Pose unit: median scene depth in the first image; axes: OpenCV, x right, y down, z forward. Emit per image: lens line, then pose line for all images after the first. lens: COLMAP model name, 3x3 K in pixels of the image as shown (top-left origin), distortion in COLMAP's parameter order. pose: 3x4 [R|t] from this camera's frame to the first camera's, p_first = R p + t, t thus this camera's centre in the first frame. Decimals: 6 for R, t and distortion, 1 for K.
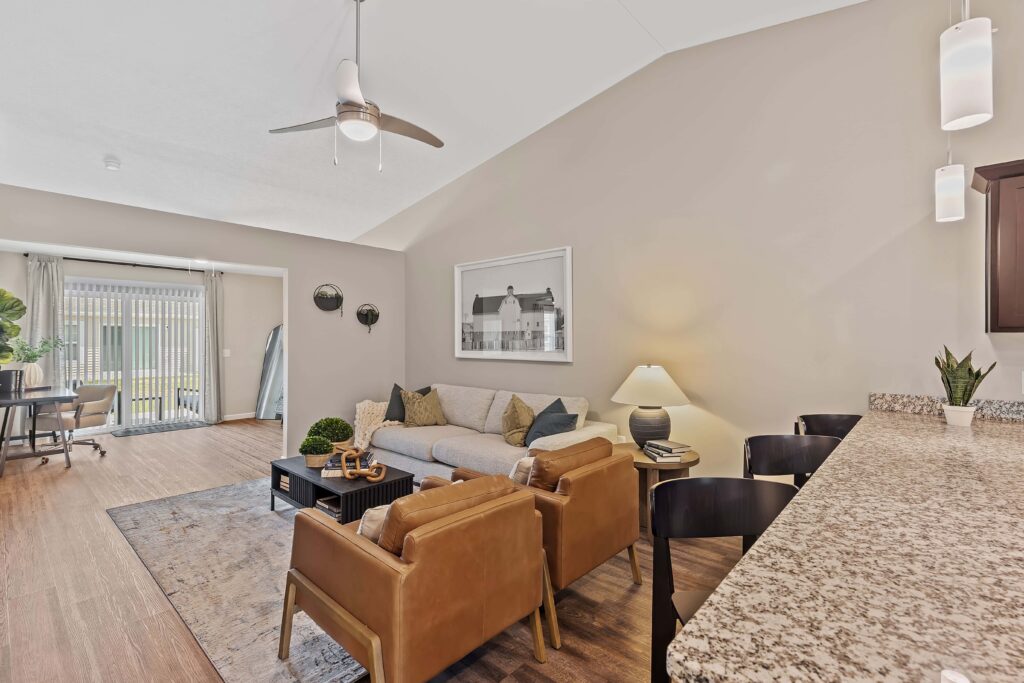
lens RADIAL K [[461.1, 0, 512.5], [0, 461.1, 338.8], [0, 0, 1]] dist [0.001597, 0.000371]
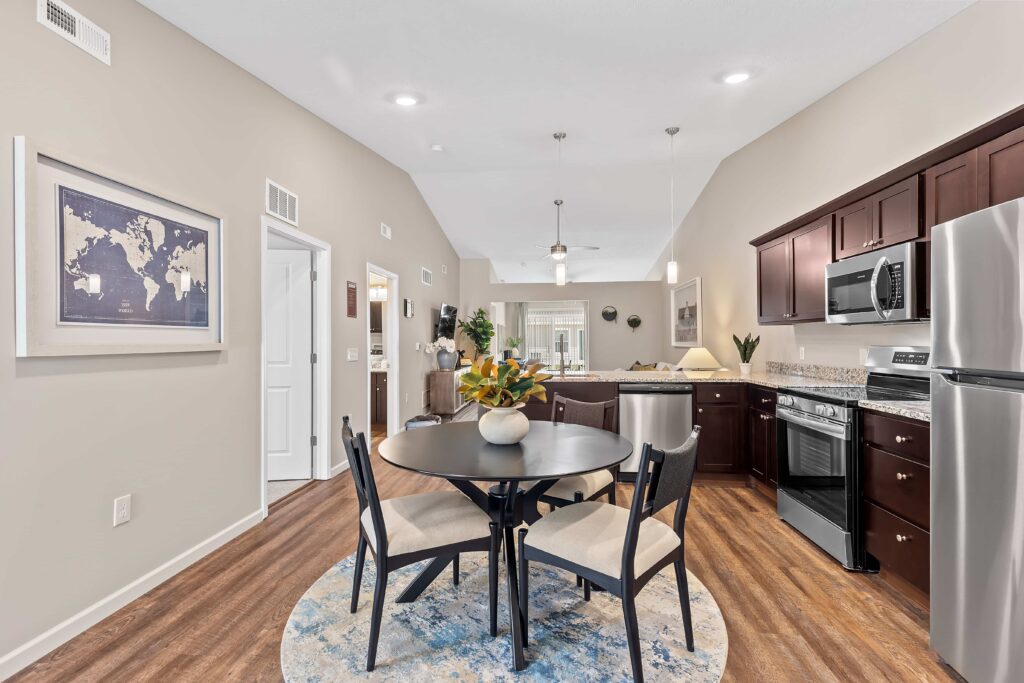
lens RADIAL K [[461.1, 0, 509.1], [0, 461.1, 342.3], [0, 0, 1]] dist [0.001597, 0.000371]
pose [[0.599393, 0.000750, -0.800455, 1.024635], [0.001562, 0.999997, 0.002107, 0.026911], [0.800454, -0.002513, 0.599390, -0.523986]]
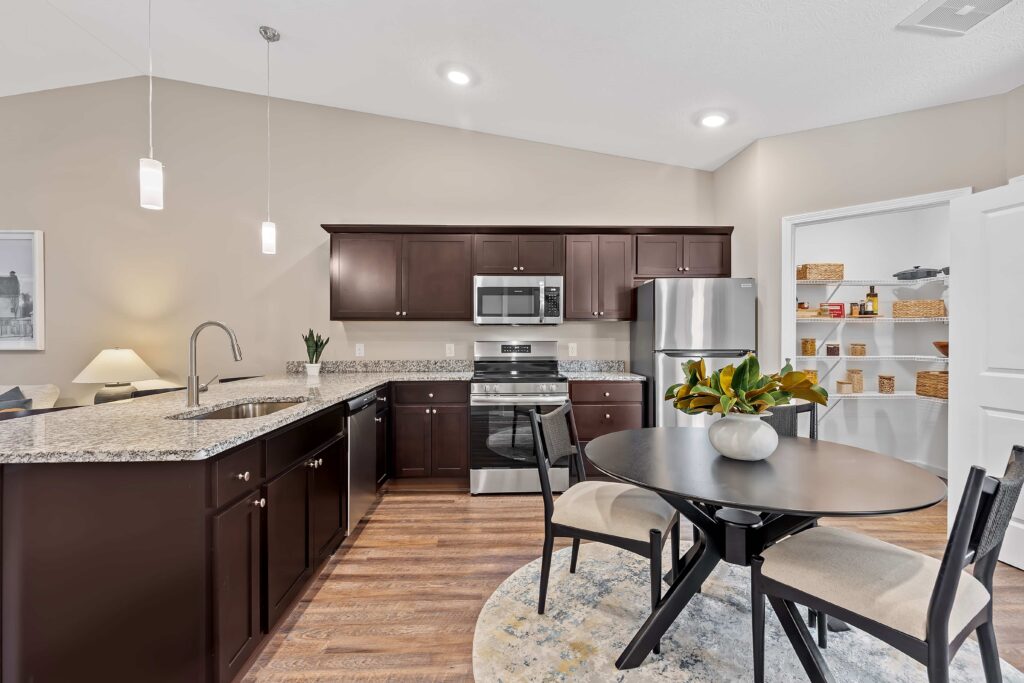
lens RADIAL K [[461.1, 0, 506.1], [0, 461.1, 339.7], [0, 0, 1]] dist [0.001597, 0.000371]
pose [[0.725667, -0.006598, 0.688015, 0.166975], [0.004115, 0.999978, 0.005250, 0.027446], [-0.688034, -0.000979, 0.725678, -0.377662]]
